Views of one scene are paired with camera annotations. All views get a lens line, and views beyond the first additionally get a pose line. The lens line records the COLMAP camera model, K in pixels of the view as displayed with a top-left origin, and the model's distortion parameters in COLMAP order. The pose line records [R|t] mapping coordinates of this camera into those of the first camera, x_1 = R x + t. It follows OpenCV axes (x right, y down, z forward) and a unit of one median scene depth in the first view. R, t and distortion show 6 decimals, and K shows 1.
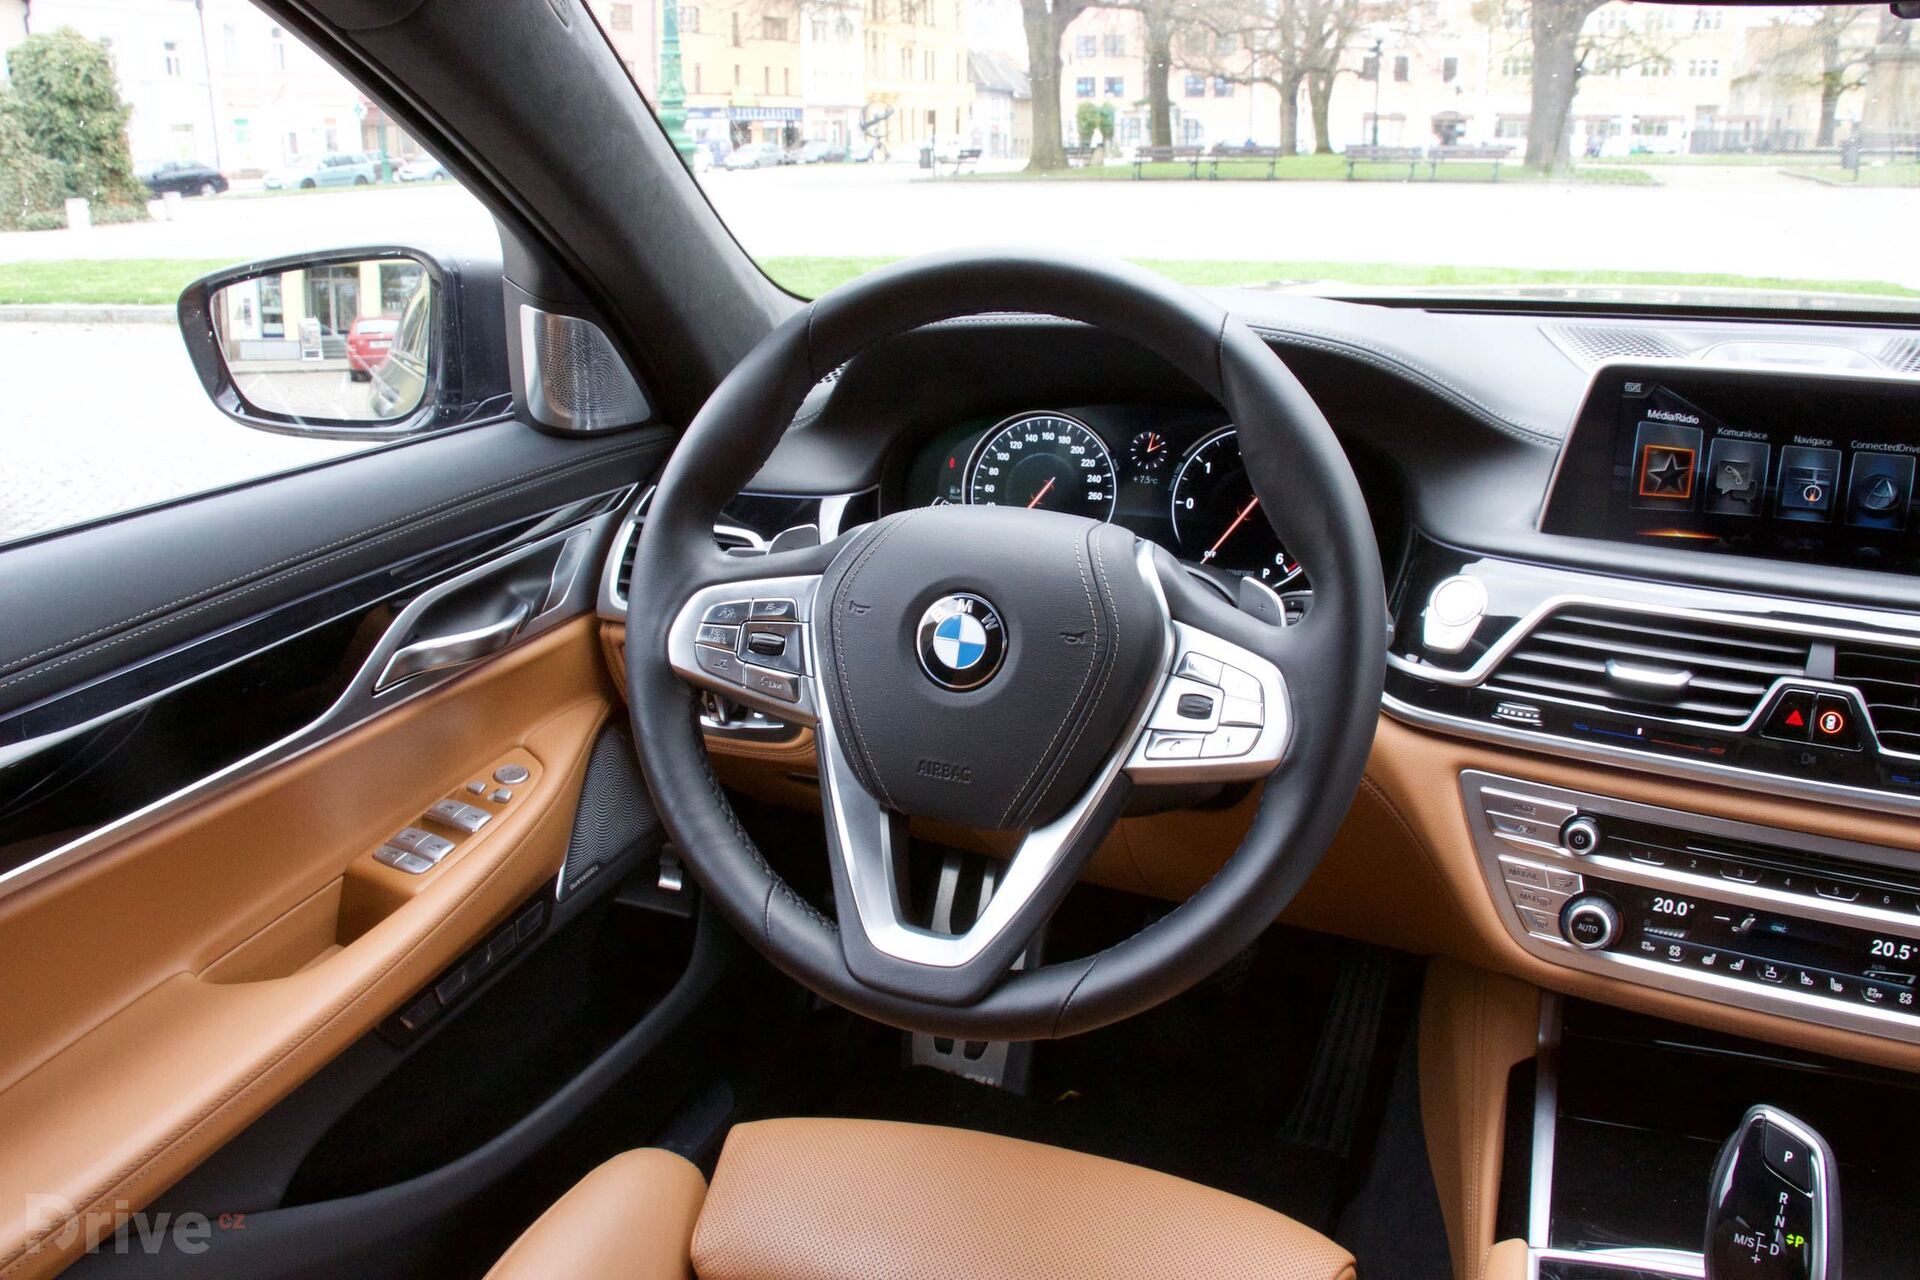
lens RADIAL K [[1559.2, 0, 969.6], [0, 1559.2, 624.6], [0, 0, 1]] dist [-0.192933, 0.160502]
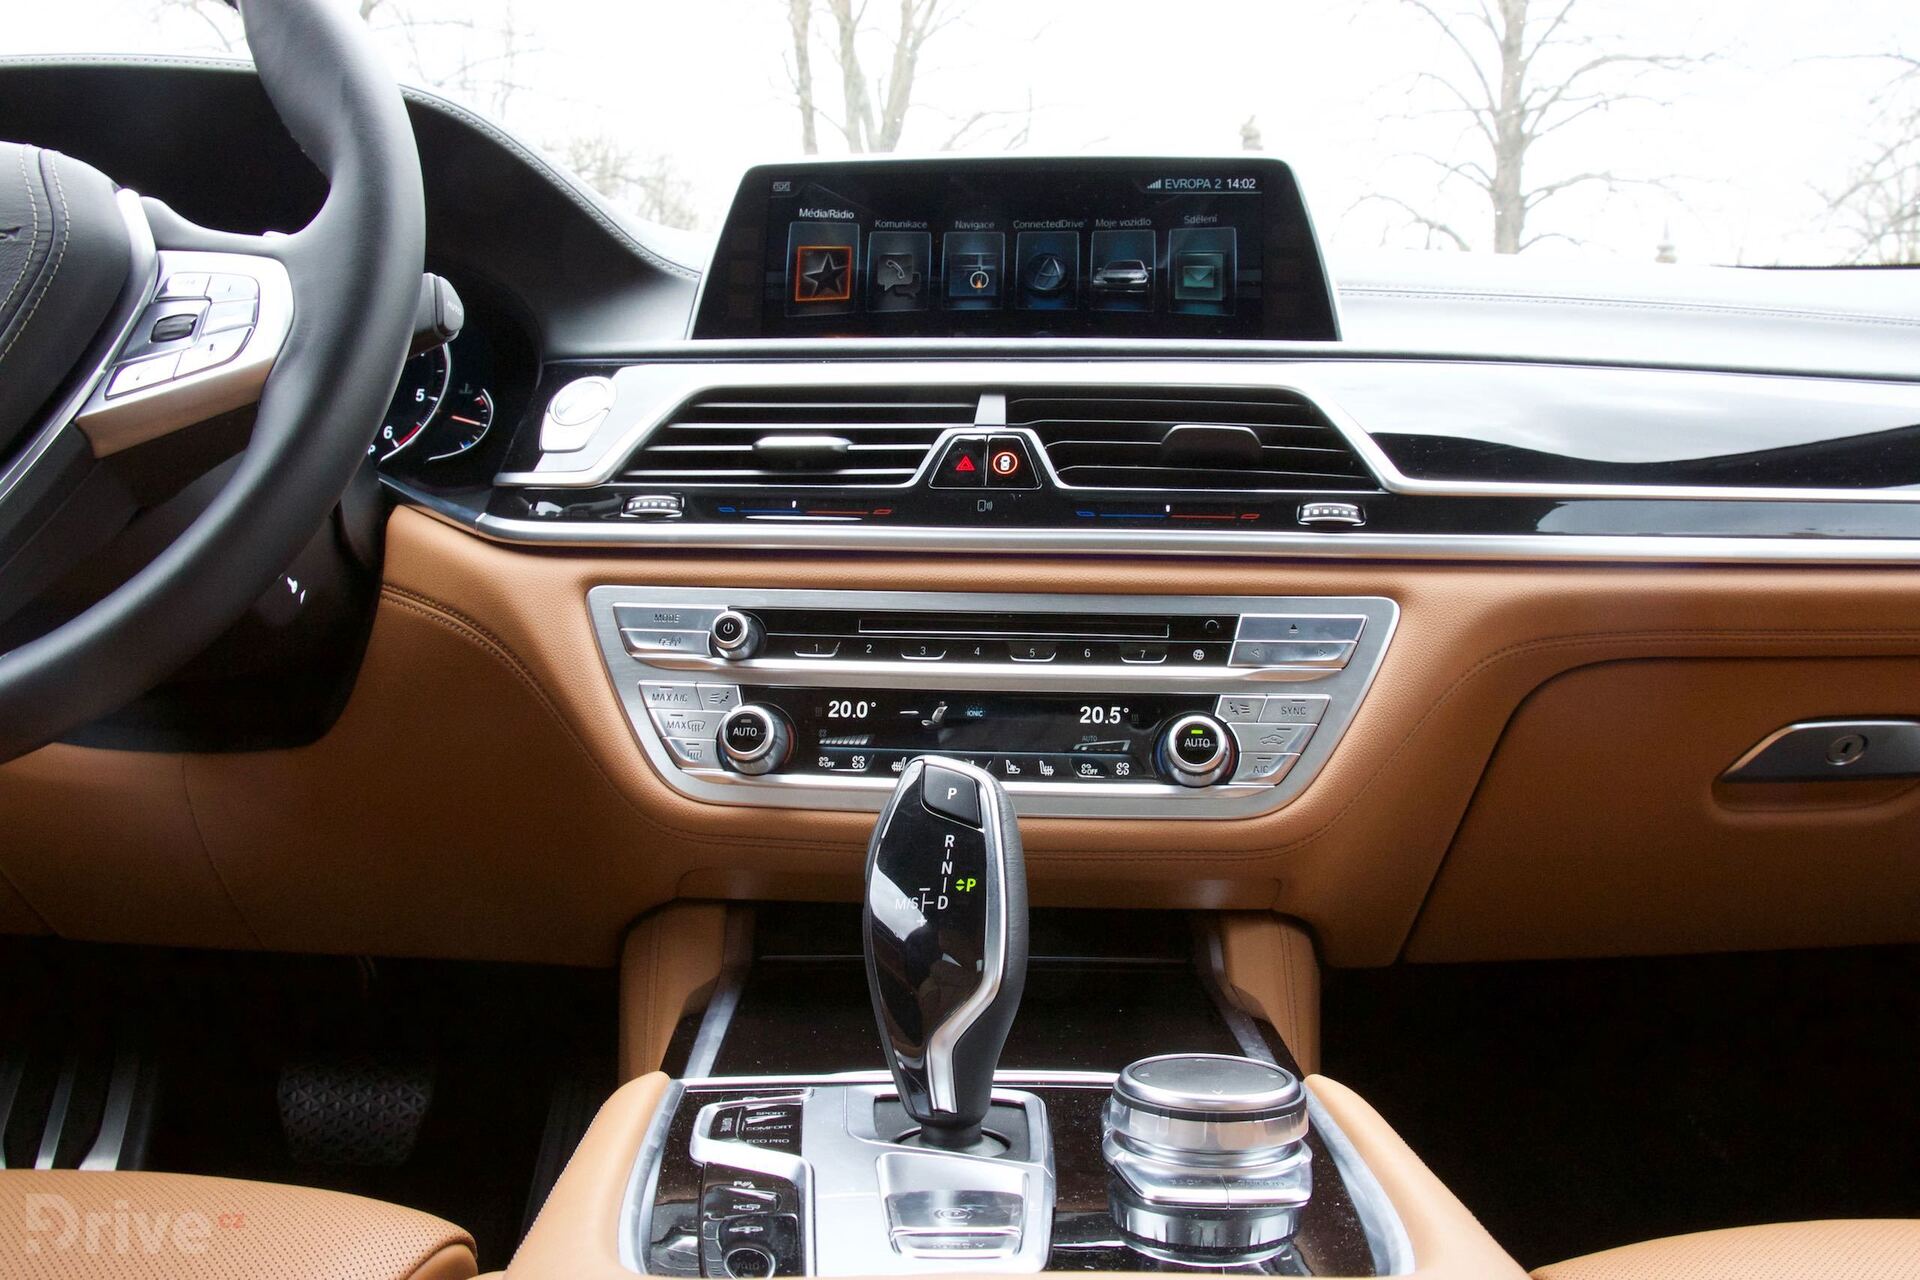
lens RADIAL K [[1774.1, 0, 965.9], [0, 1774.1, 640.6], [0, 0, 1]] dist [-0.162816, 0.190296]
pose [[0.921777, 0.016288, 0.387378, 0.157007], [0.087771, 0.964414, -0.249403, 0.392512], [-0.377655, 0.263895, 0.887545, 0.124863]]
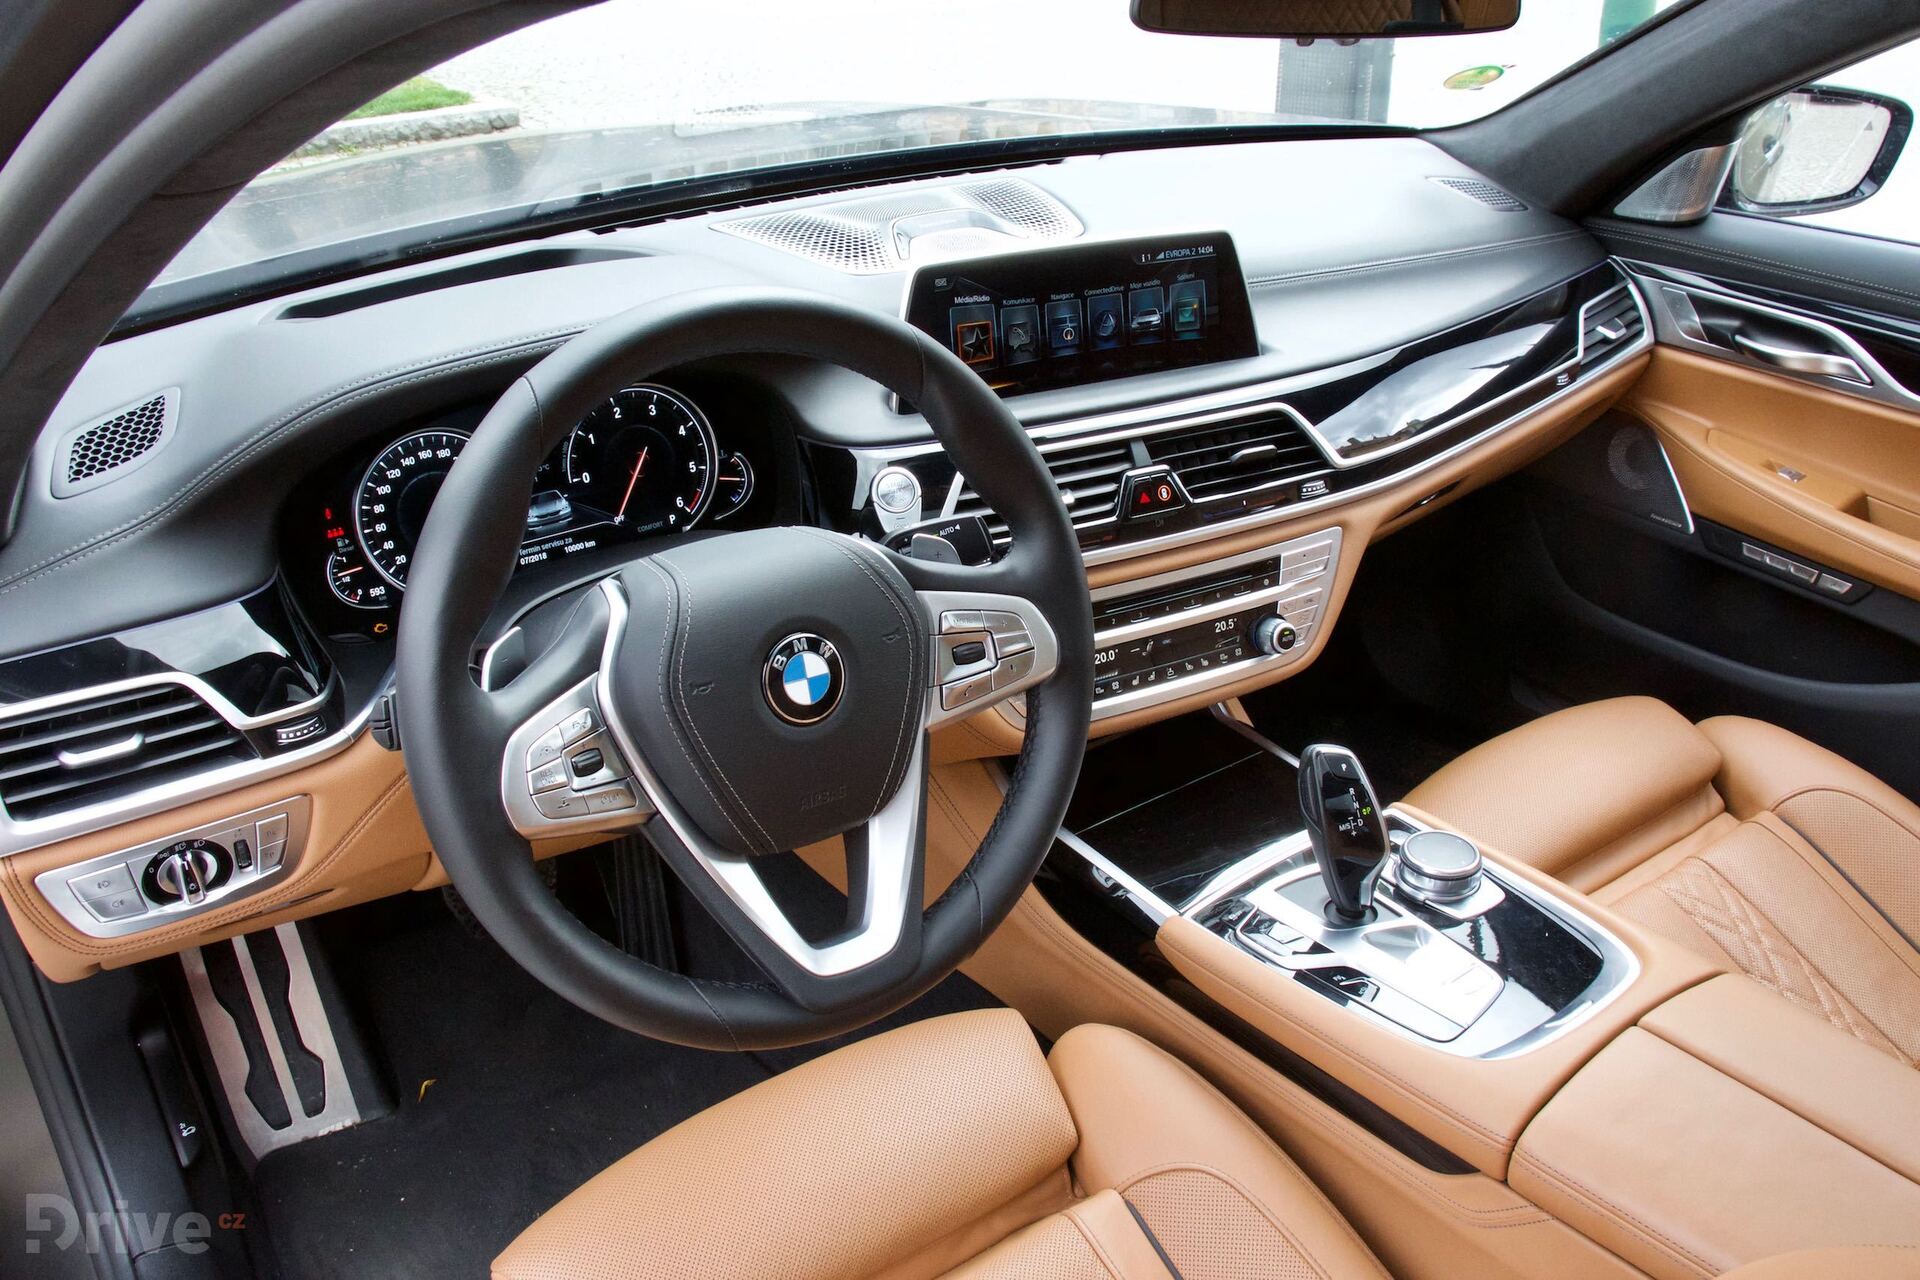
lens RADIAL K [[1559.2, 0, 969.6], [0, 1559.2, 624.6], [0, 0, 1]] dist [-0.192933, 0.160502]
pose [[0.536770, -0.366140, 0.760144, -0.660113], [0.245732, 0.929719, 0.274297, -0.256361], [-0.807151, 0.039558, 0.589018, 0.262740]]
